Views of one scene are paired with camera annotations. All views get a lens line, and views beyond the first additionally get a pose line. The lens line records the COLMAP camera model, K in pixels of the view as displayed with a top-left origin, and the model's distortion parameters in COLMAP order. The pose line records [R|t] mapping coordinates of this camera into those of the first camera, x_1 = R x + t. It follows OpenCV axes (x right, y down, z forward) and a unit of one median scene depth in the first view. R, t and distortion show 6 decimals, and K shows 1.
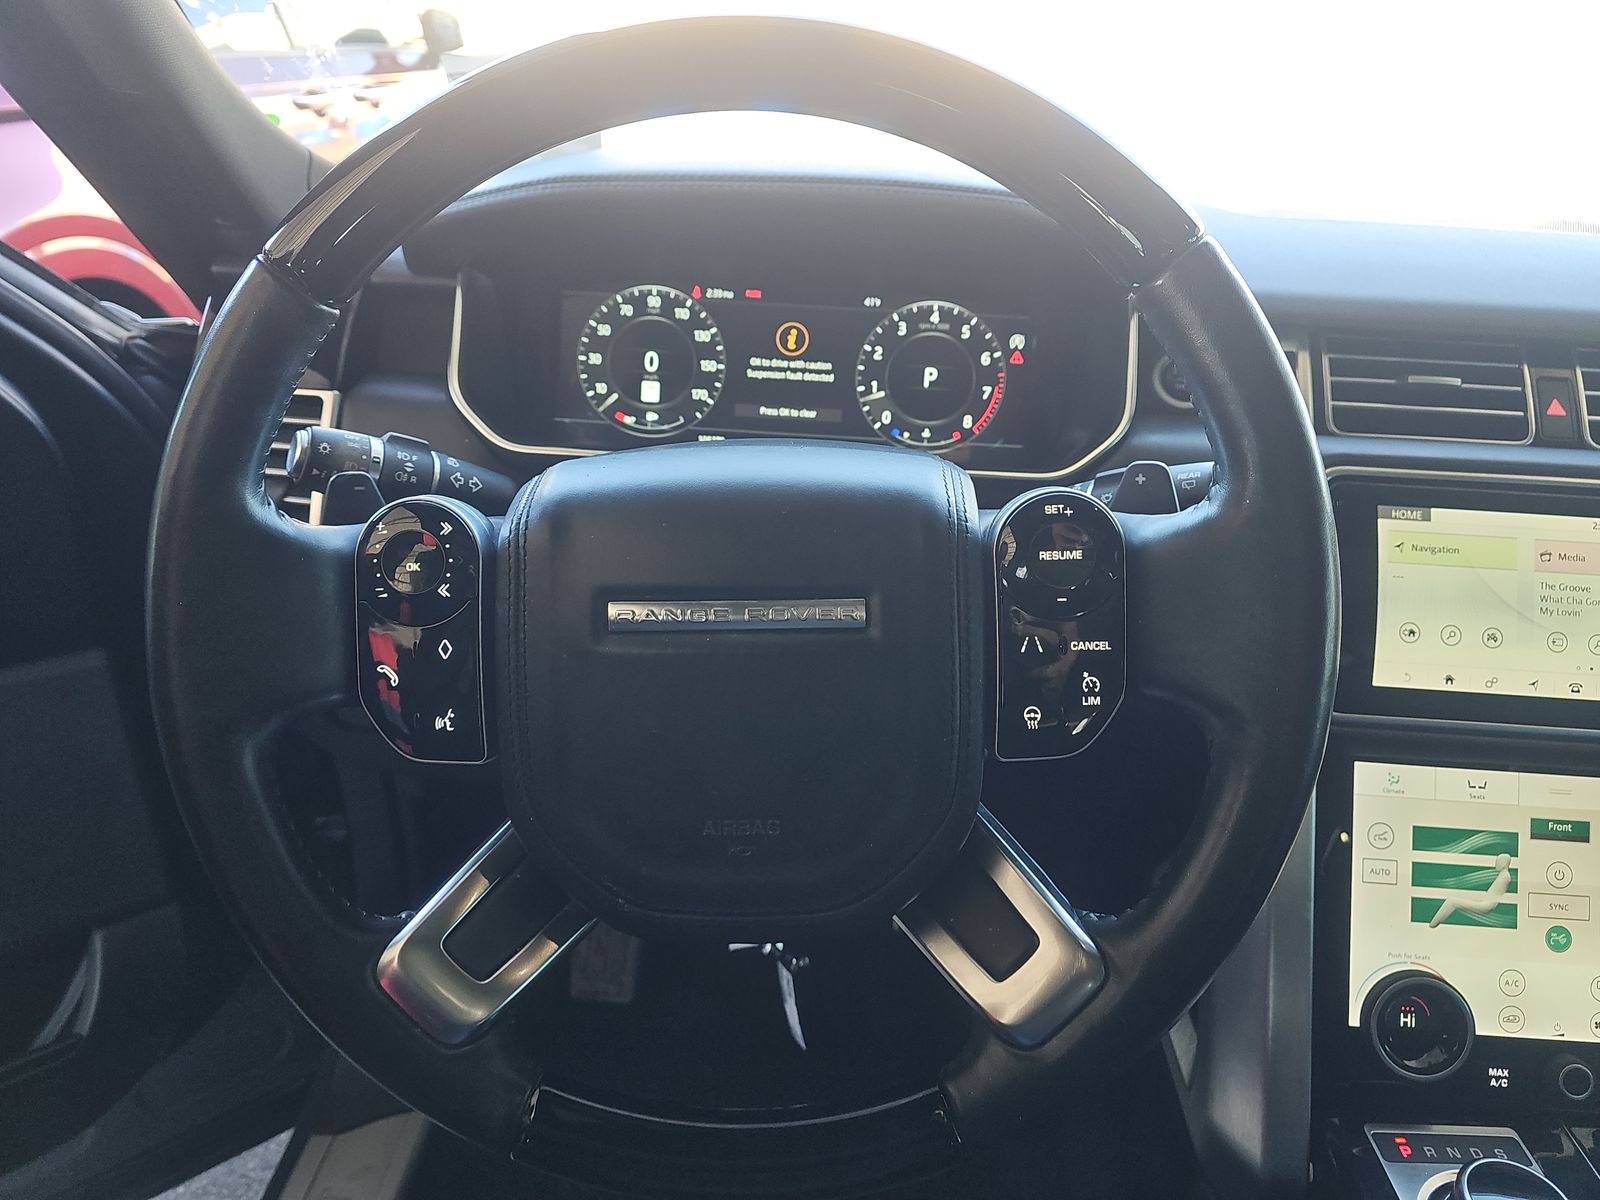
lens RADIAL K [[1105.6, 0, 791.6], [0, 1105.6, 591.5], [0, 0, 1]] dist [0.005361, -0.000180]
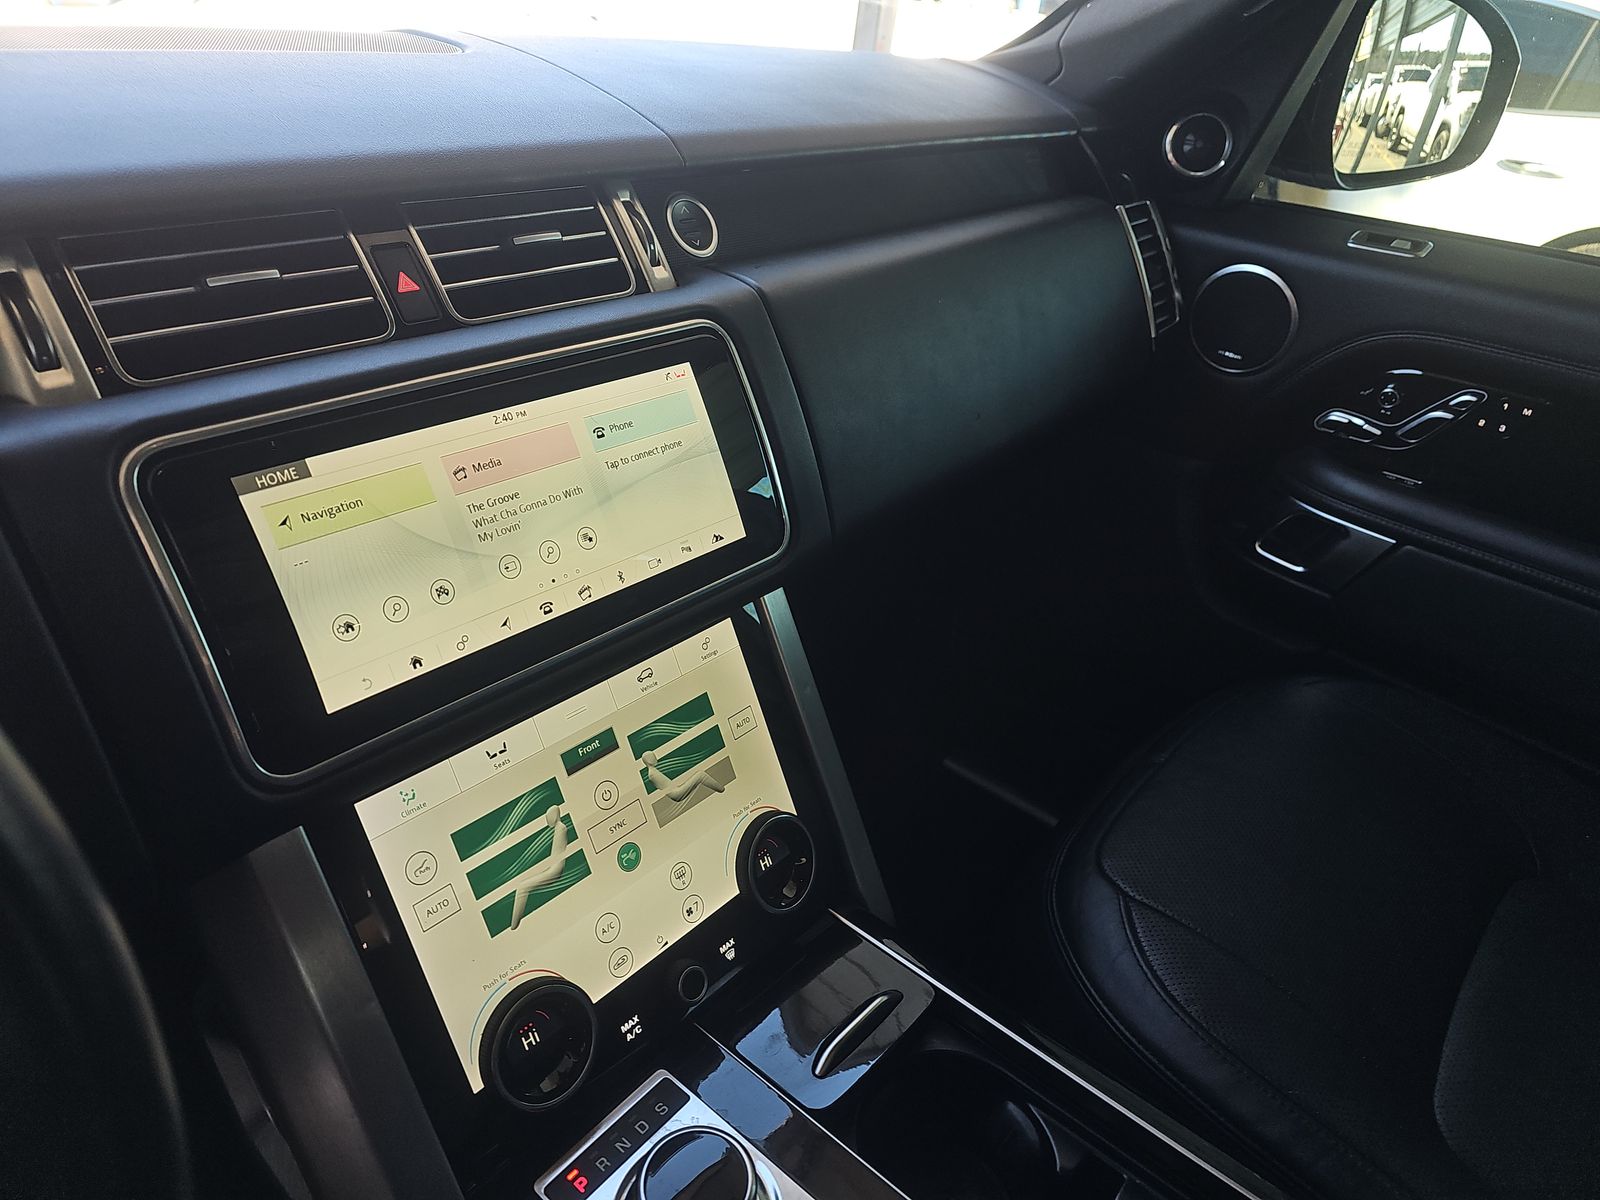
lens RADIAL K [[1105.6, 0, 791.6], [0, 1105.6, 591.5], [0, 0, 1]] dist [0.005361, -0.000180]
pose [[0.630771, -0.384417, 0.674056, 0.244594], [0.296716, 0.922138, 0.248237, -0.076606], [-0.716999, 0.043422, 0.695721, 0.257963]]
